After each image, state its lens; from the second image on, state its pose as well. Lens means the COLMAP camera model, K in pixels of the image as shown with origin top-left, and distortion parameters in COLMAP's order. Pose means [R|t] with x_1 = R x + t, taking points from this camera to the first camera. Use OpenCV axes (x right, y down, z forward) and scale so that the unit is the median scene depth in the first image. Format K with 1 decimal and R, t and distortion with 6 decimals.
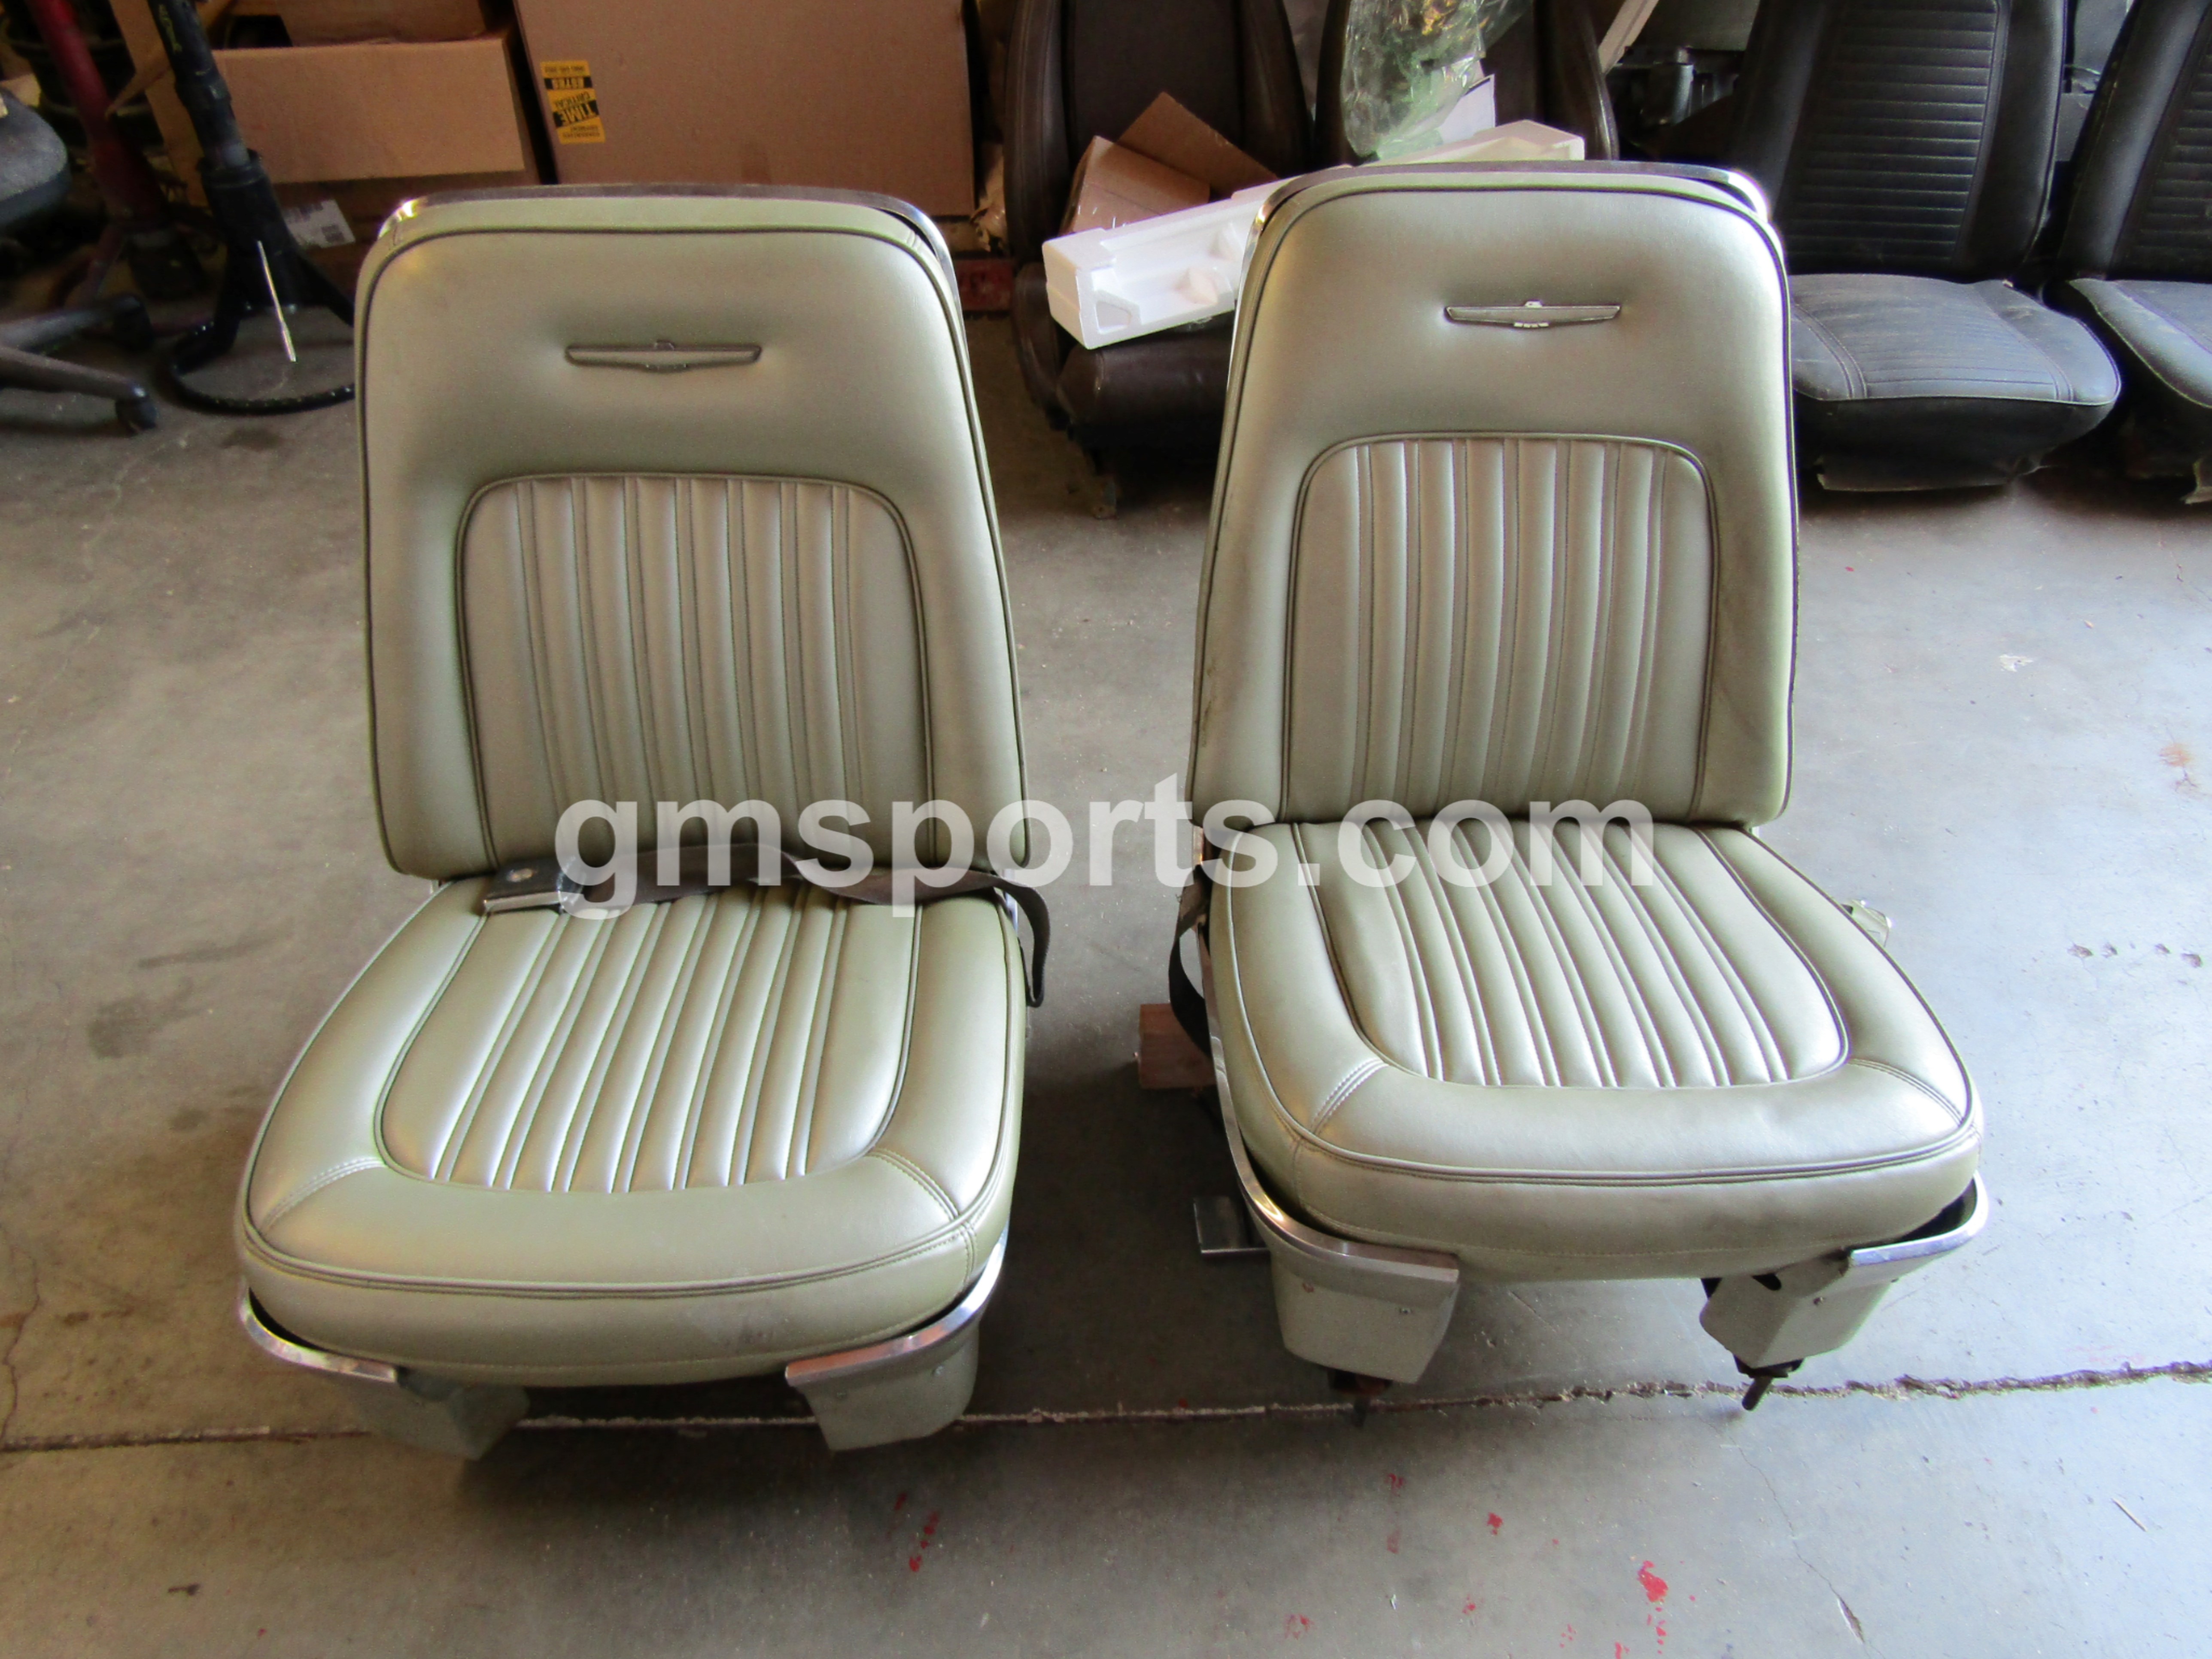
lens RADIAL K [[1651.7, 0, 1106.0], [0, 1651.7, 829.5], [0, 0, 1]] dist [-0.007602, 0.010121]
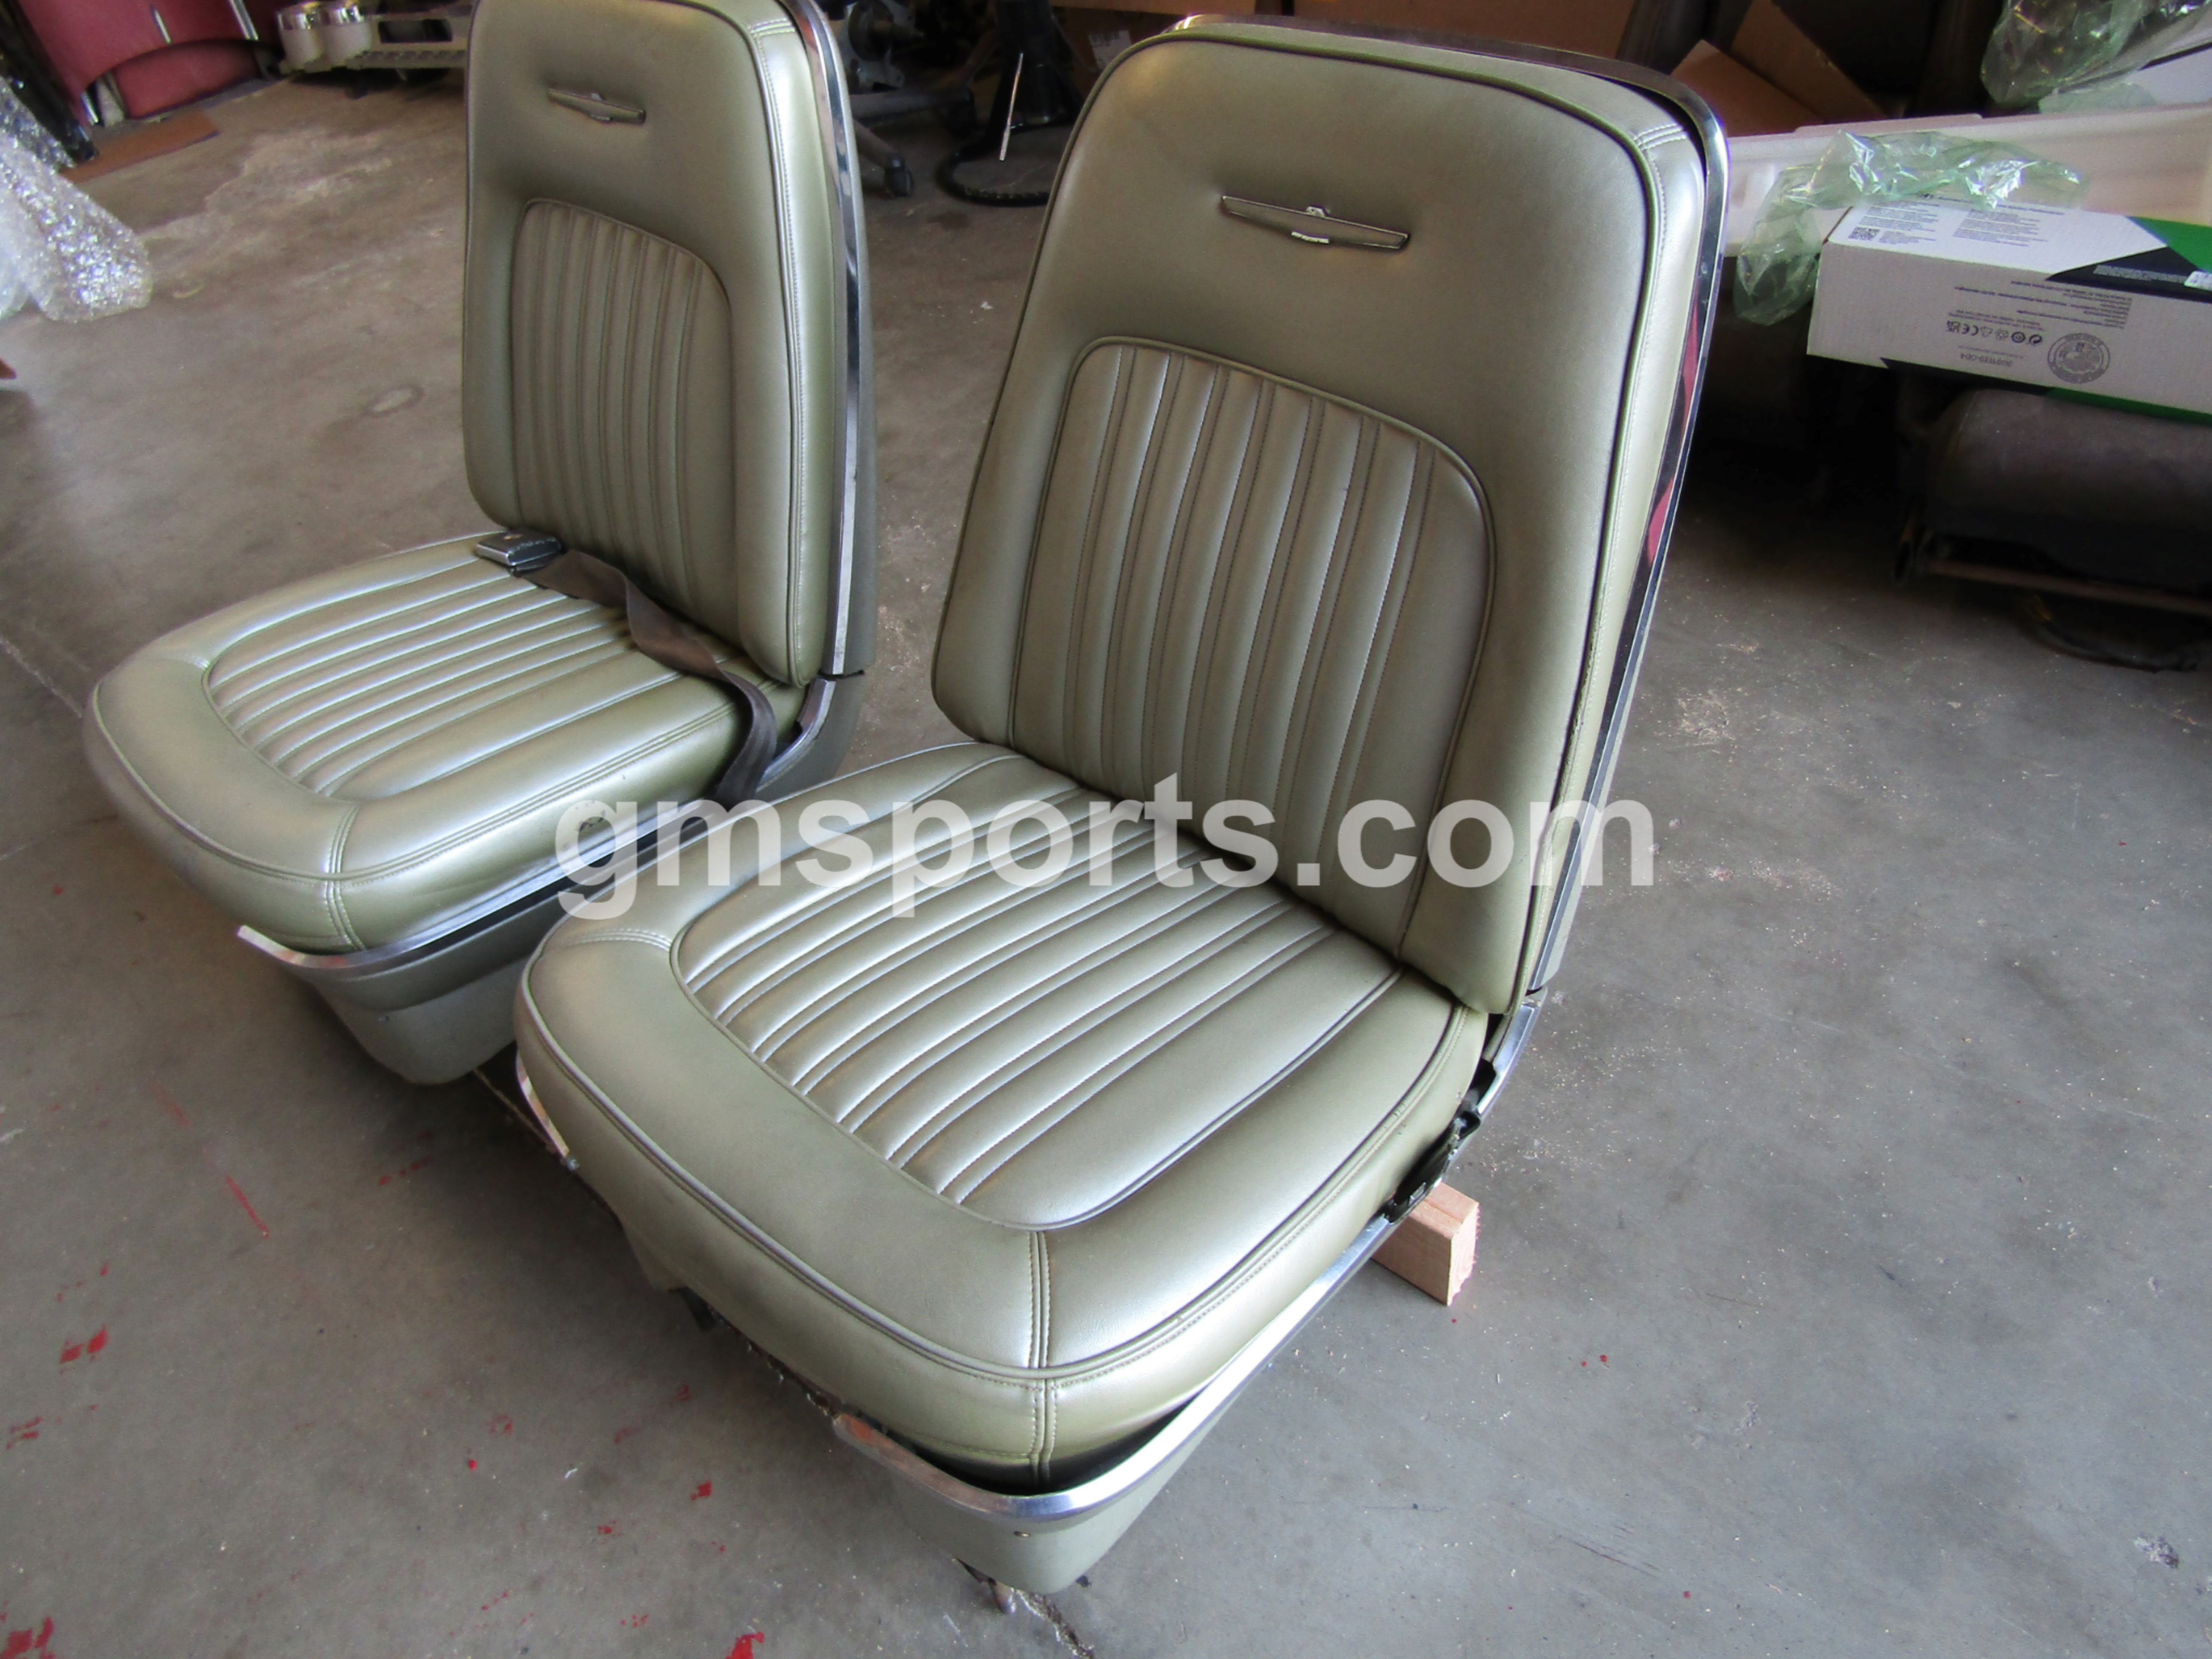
lens RADIAL K [[1635.3, 0, 1106.0], [0, 1635.3, 829.5], [0, 0, 1]] dist [0.001251, -0.004366]
pose [[0.686886, 0.401984, -0.605472, 0.653382], [-0.379851, 0.908829, 0.172460, -0.128421], [0.619597, 0.111529, 0.776956, 0.323302]]
